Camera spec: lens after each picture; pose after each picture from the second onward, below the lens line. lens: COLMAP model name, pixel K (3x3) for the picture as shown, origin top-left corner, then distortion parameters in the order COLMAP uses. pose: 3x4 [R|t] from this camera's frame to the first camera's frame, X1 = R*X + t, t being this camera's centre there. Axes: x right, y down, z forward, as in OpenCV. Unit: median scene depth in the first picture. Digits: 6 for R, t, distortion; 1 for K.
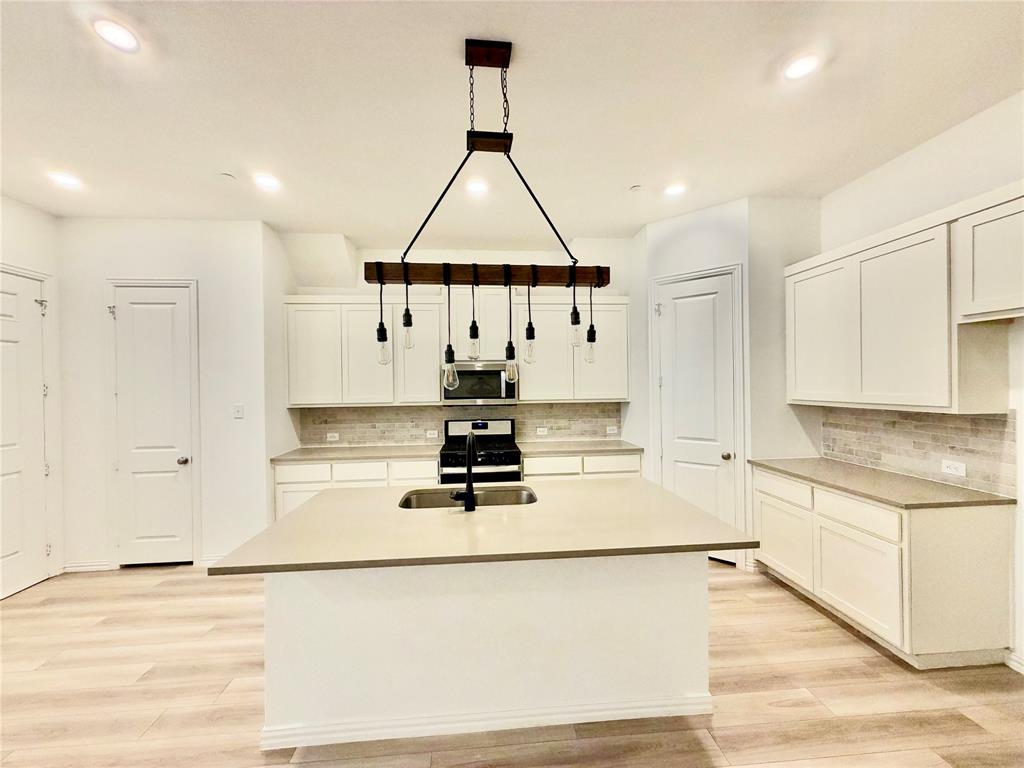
lens RADIAL K [[407.3, 0, 509.9], [0, 407.3, 383.8], [0, 0, 1]] dist [-0.000167, 0.000298]
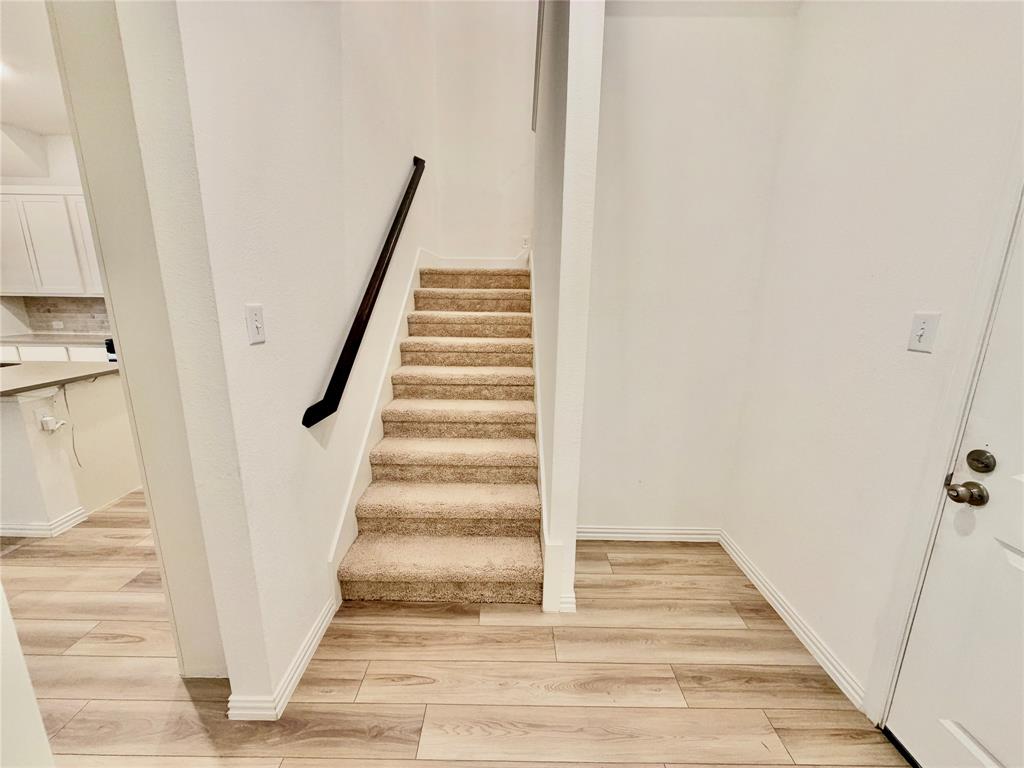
lens RADIAL K [[407.3, 0, 509.9], [0, 407.3, 383.8], [0, 0, 1]] dist [-0.000167, 0.000298]
pose [[0.996107, 0.043074, -0.076916, 0.886324], [-0.024751, 0.974055, 0.224953, 0.007273], [0.084610, -0.222174, 0.971329, -0.004742]]
